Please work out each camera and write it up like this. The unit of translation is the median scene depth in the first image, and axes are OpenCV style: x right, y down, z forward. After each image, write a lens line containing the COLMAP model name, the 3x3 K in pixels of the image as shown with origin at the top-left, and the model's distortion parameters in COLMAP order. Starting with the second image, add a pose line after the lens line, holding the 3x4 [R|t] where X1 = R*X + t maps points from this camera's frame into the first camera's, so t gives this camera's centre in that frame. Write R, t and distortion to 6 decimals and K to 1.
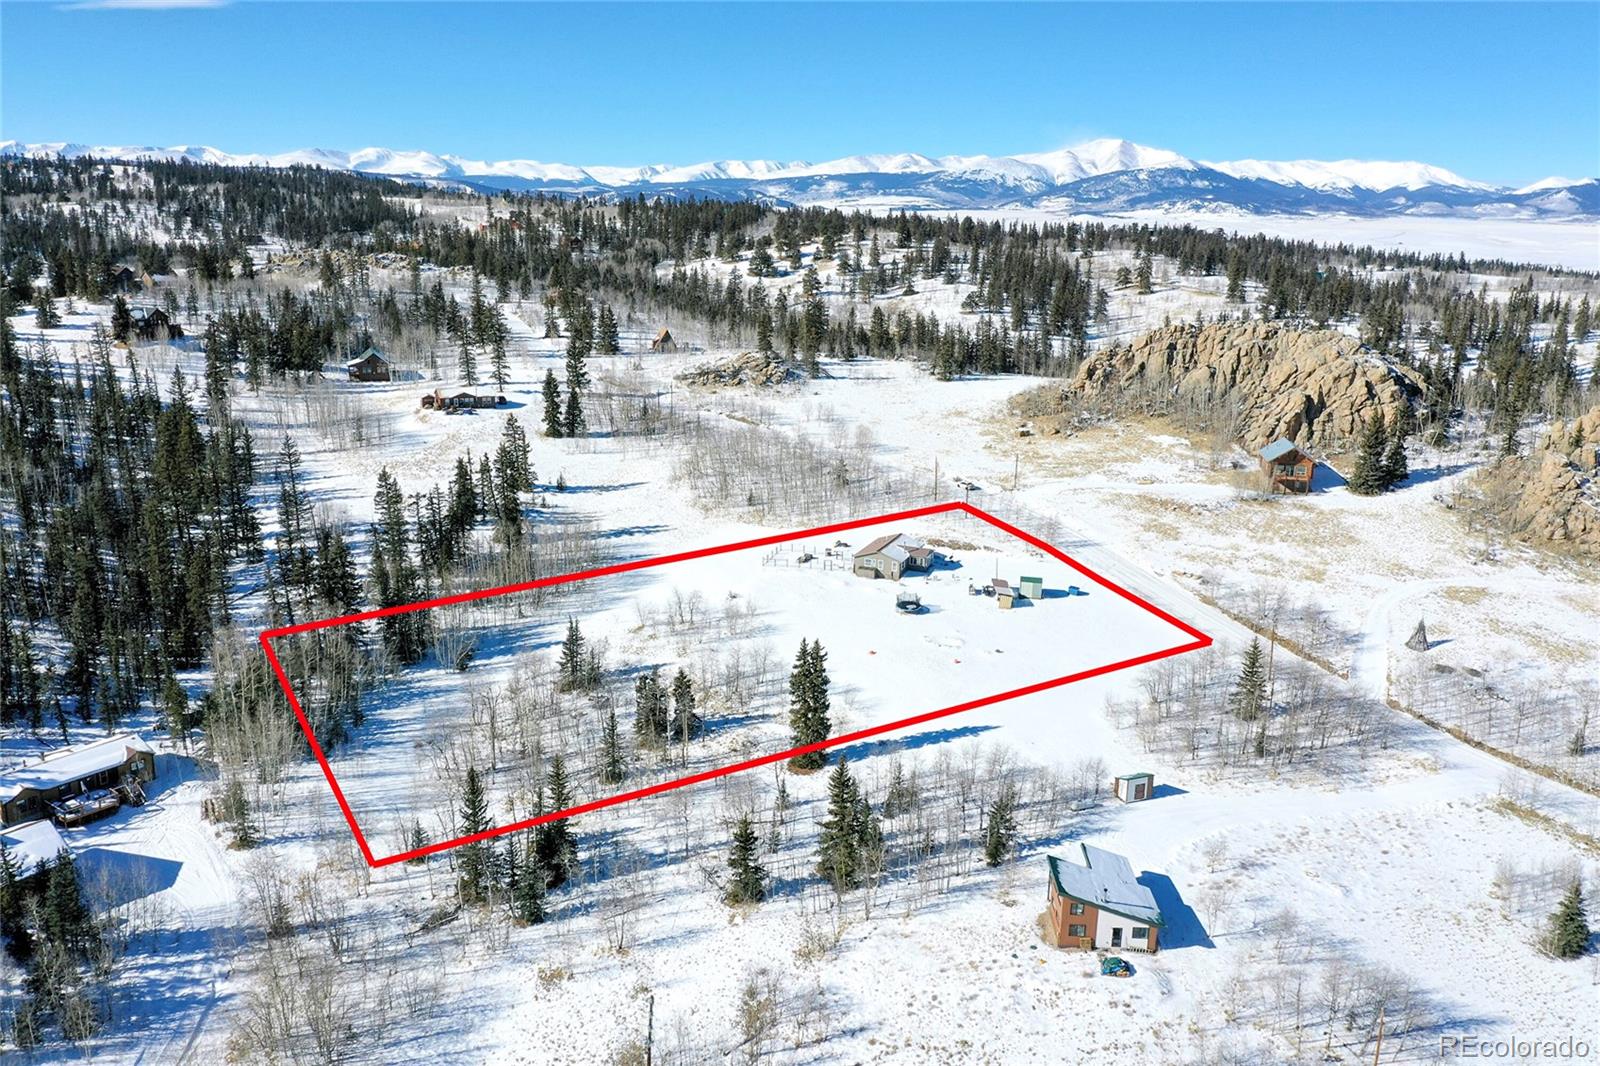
lens RADIAL K [[1252.9, 0, 797.5], [0, 1252.9, 532.9], [0, 0, 1]] dist [-0.009148, 0.010575]
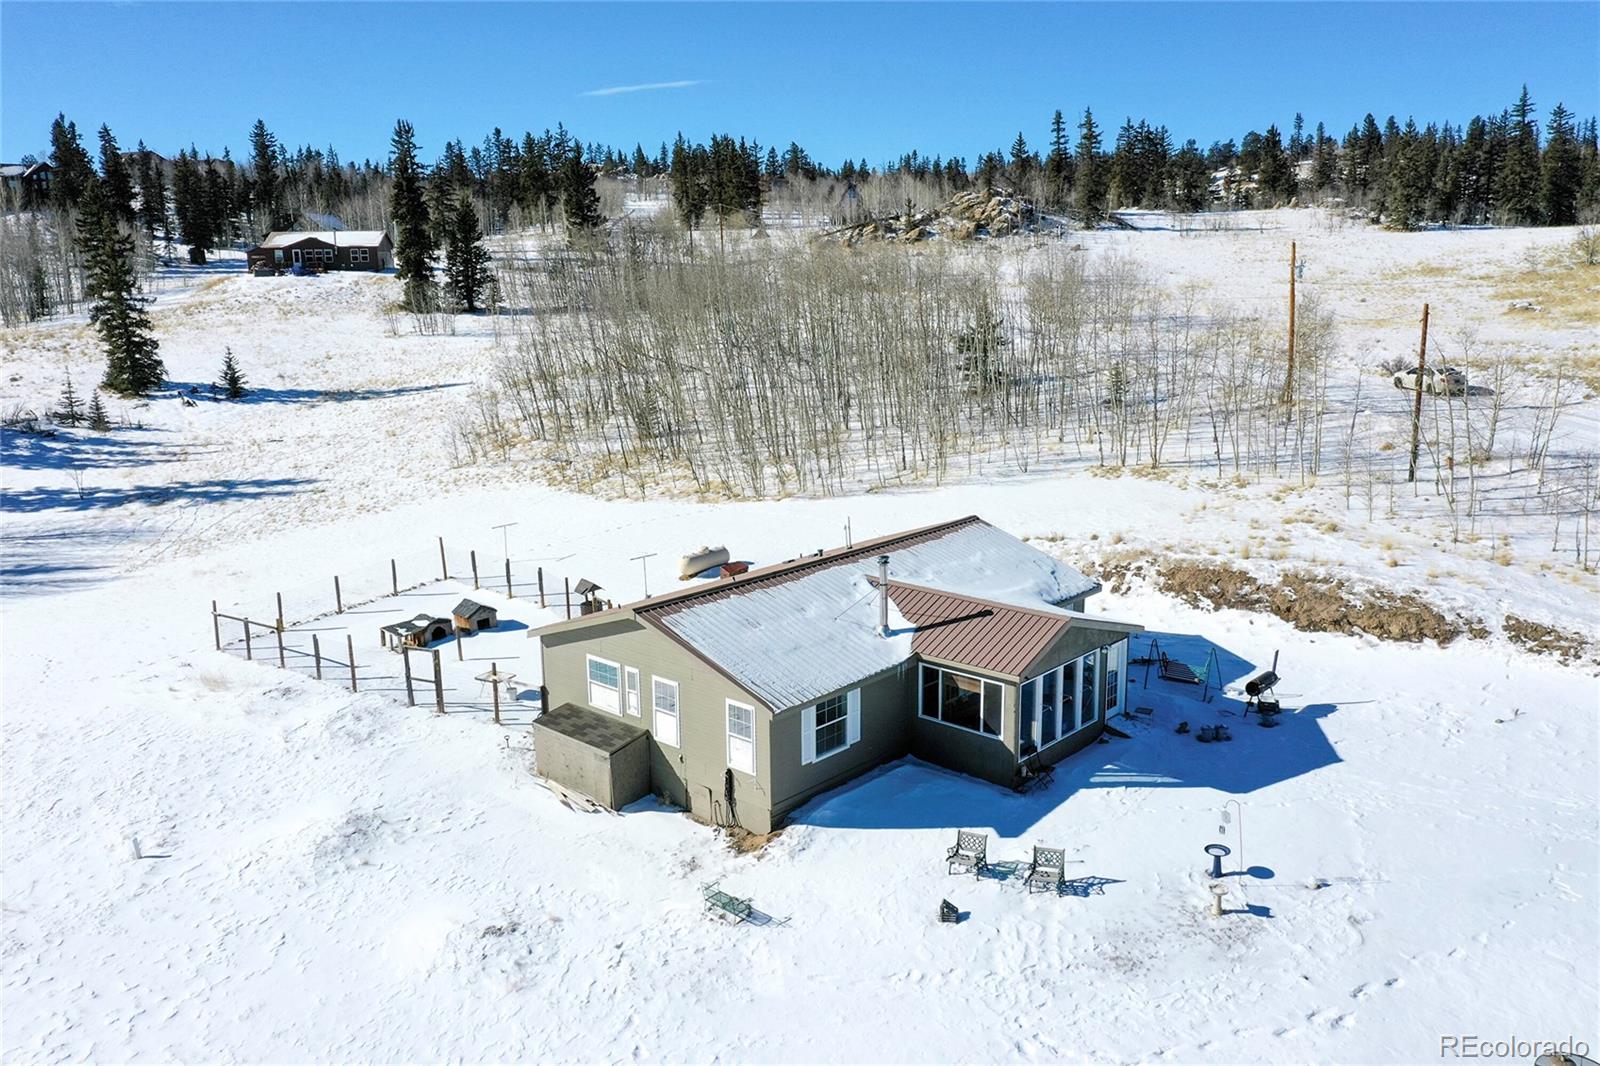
lens RADIAL K [[1252.9, 0, 797.5], [0, 1252.9, 532.9], [0, 0, 1]] dist [-0.009148, 0.010575]
pose [[0.936220, 0.041445, -0.348962, 0.080945], [-0.053558, 0.998248, -0.025133, 0.005651], [0.347309, 0.042220, 0.936800, 0.556895]]
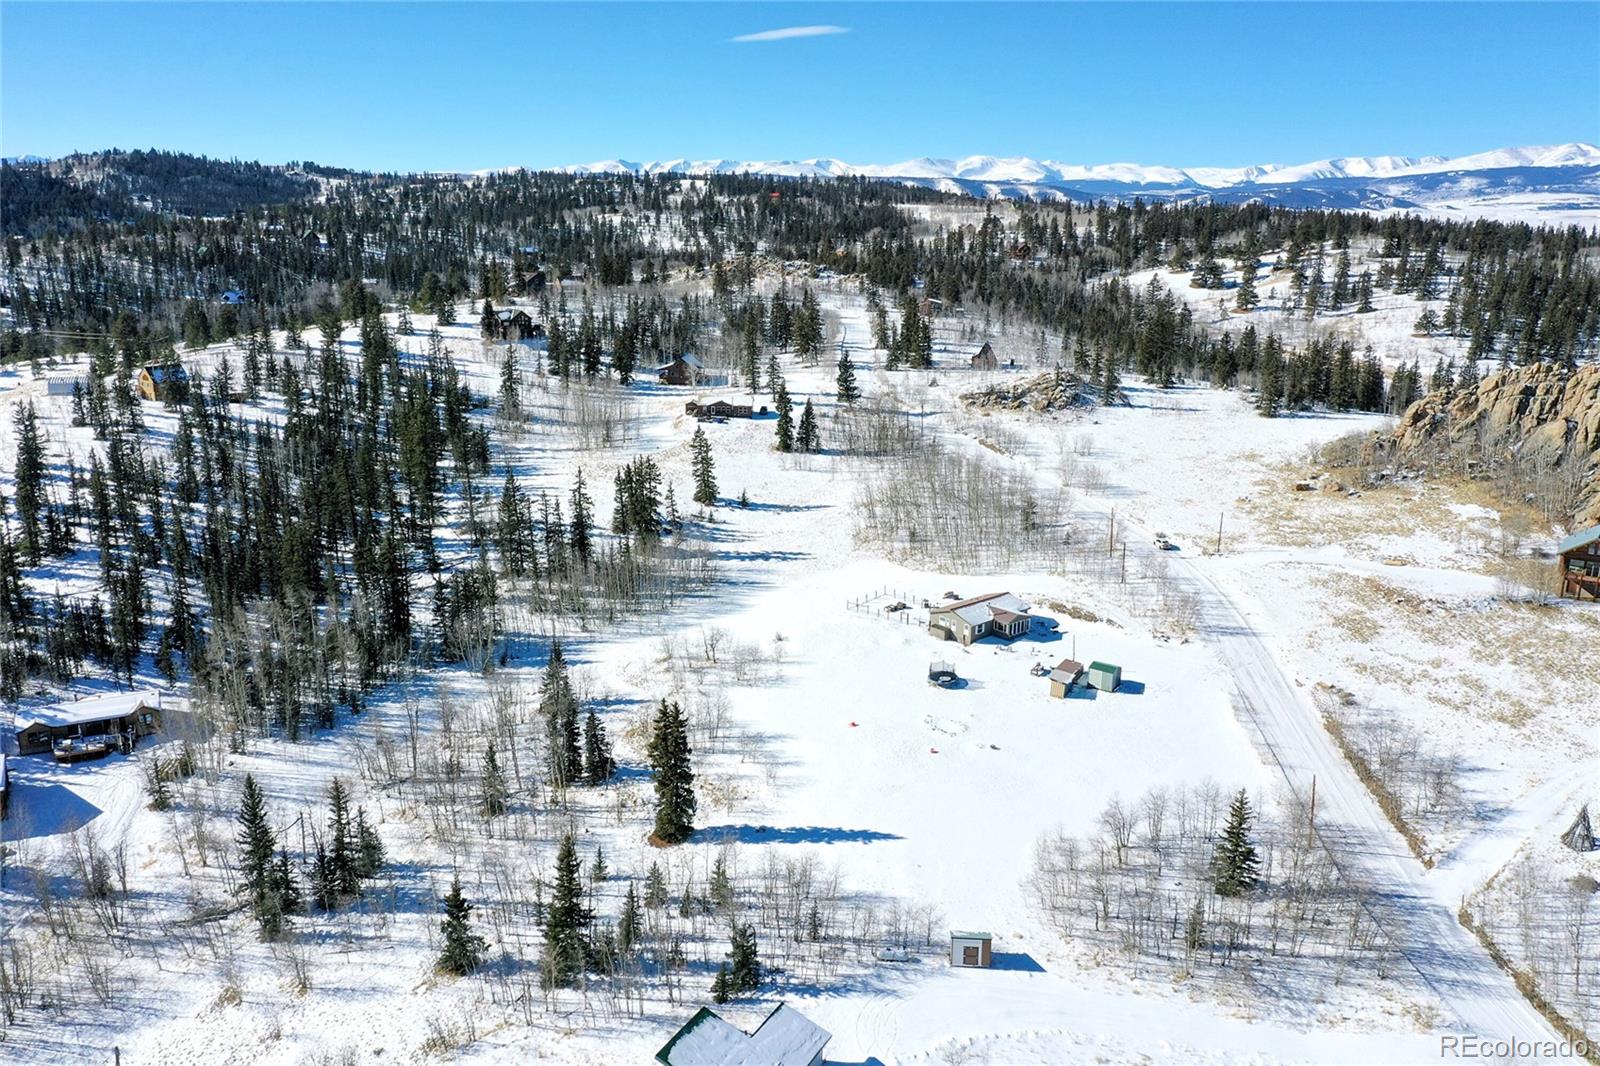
lens RADIAL K [[1253.8, 0, 796.0], [0, 1253.8, 526.3], [0, 0, 1]] dist [0.000857, 0.004454]
pose [[0.897775, 0.096566, -0.429738, 0.215577], [-0.100170, 0.994868, 0.014289, -0.028734], [0.428913, 0.030218, 0.902840, 0.098646]]
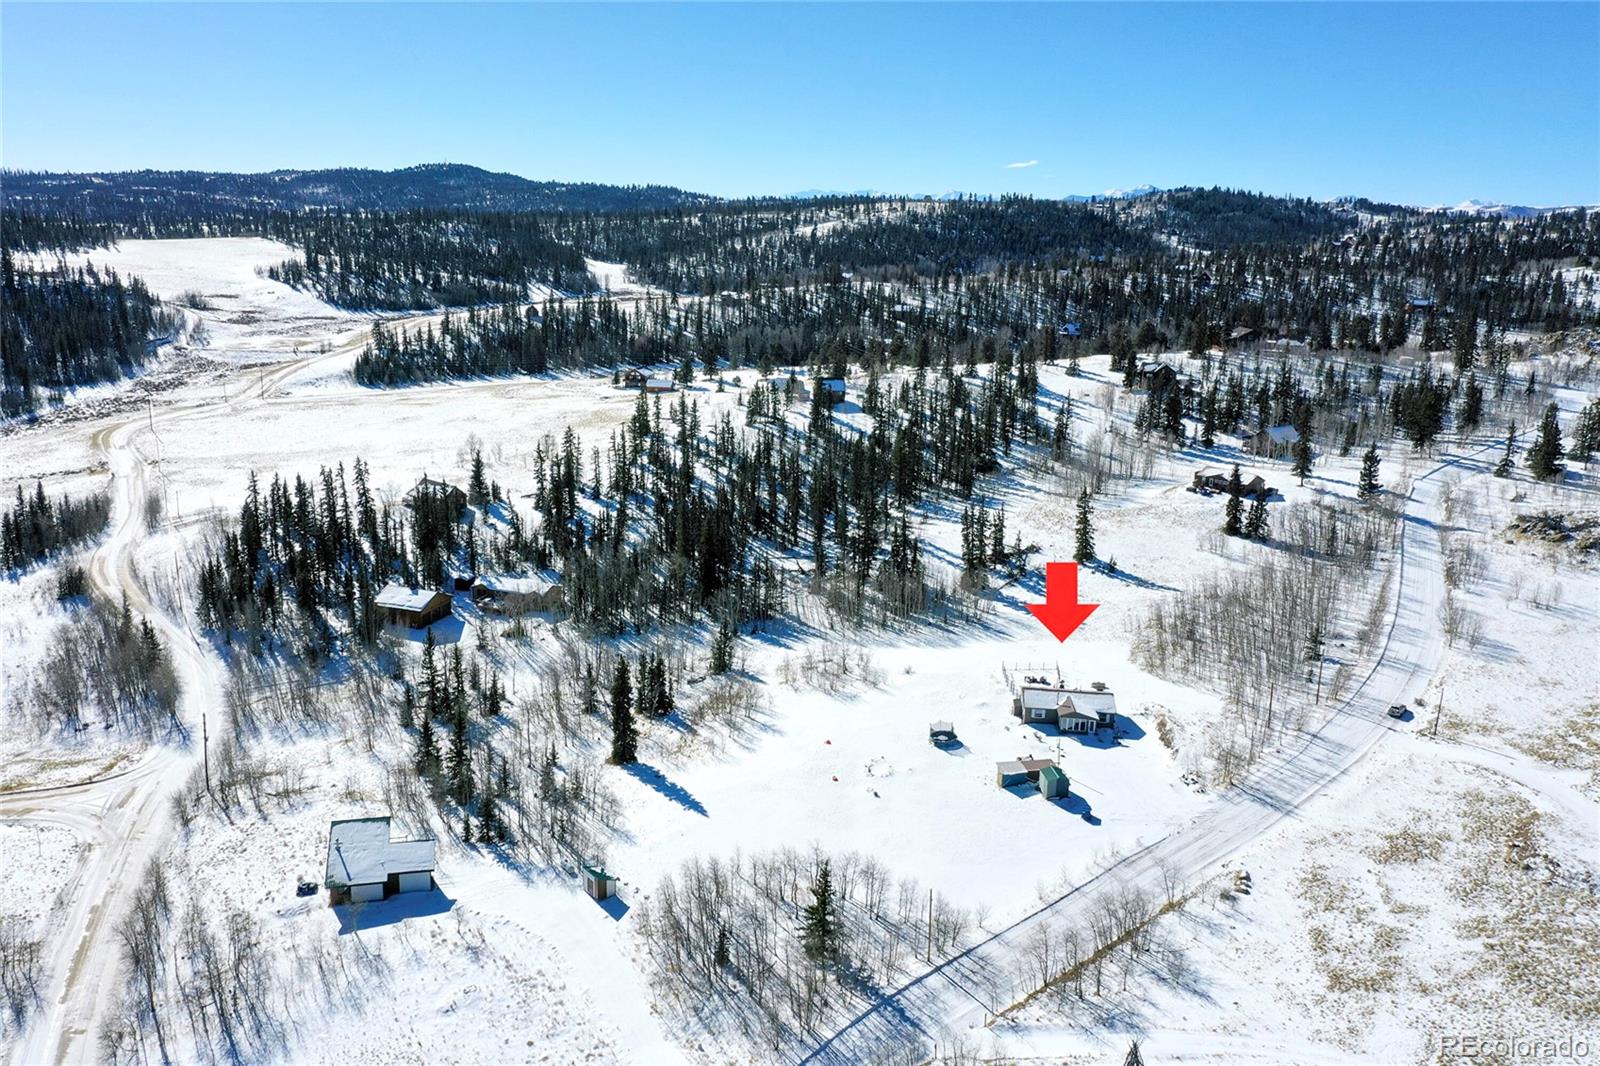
lens RADIAL K [[1253.8, 0, 796.0], [0, 1253.8, 526.3], [0, 0, 1]] dist [0.000857, 0.004454]
pose [[0.282370, 0.222156, -0.933228, 0.534777], [-0.264209, 0.953202, 0.146969, -0.119052], [0.922204, 0.205068, 0.327851, 0.333579]]
